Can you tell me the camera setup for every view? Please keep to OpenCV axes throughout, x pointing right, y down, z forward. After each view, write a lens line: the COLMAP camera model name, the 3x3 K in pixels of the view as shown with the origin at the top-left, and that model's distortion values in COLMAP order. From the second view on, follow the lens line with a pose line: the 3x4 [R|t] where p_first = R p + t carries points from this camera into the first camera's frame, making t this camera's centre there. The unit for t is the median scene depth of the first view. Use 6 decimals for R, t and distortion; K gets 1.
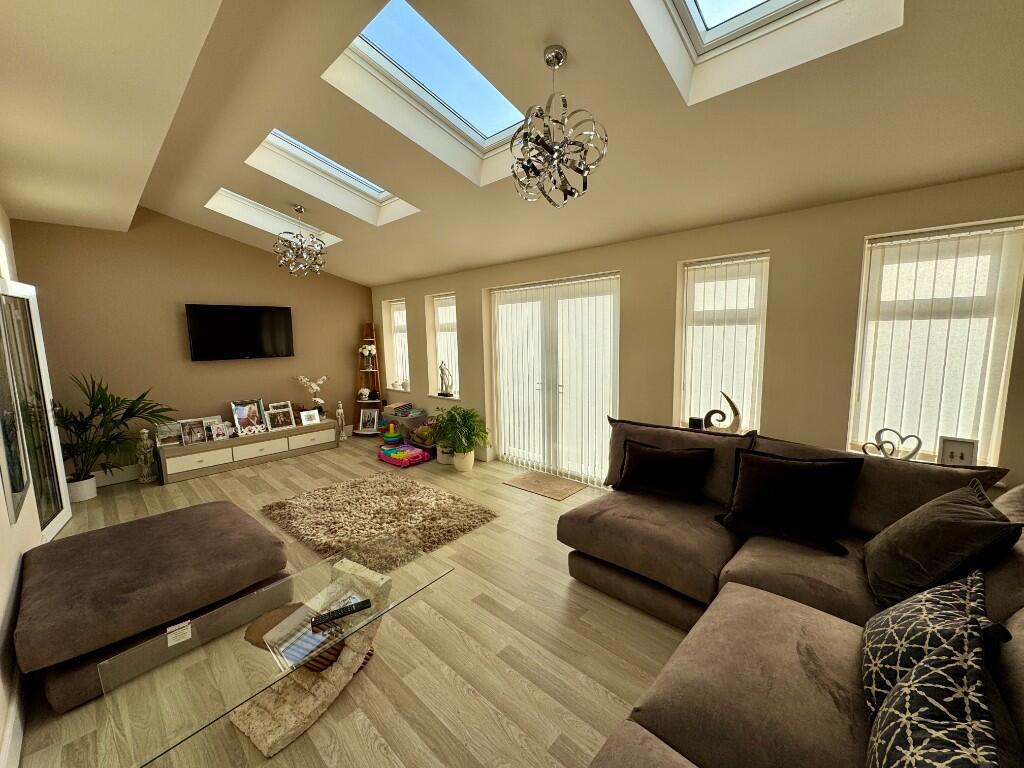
lens RADIAL K [[409.4, 0, 509.2], [0, 409.4, 384.5], [0, 0, 1]] dist [-0.003235, -0.000043]
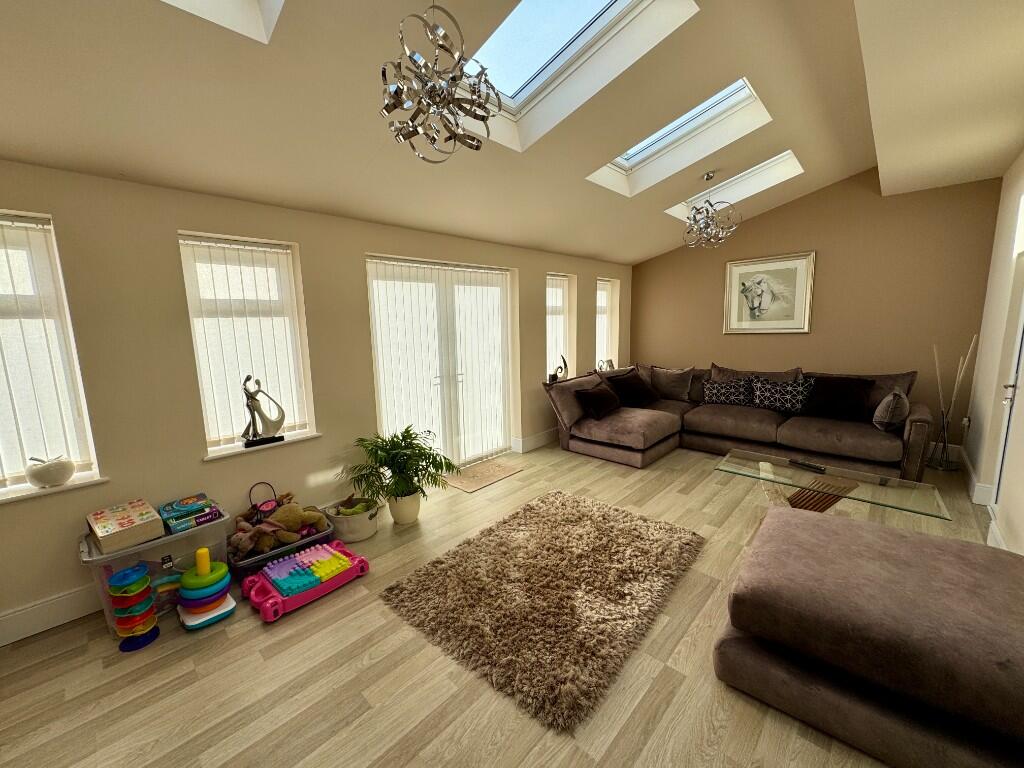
lens RADIAL K [[422.6, 0, 512.0], [0, 422.6, 384.0], [0, 0, 1]] dist [0.024239, -0.000056]
pose [[-0.019038, -0.136880, 0.990405, -0.870121], [0.138850, 0.980623, 0.138197, -0.096090], [-0.990130, 0.140149, 0.000336, 0.878794]]
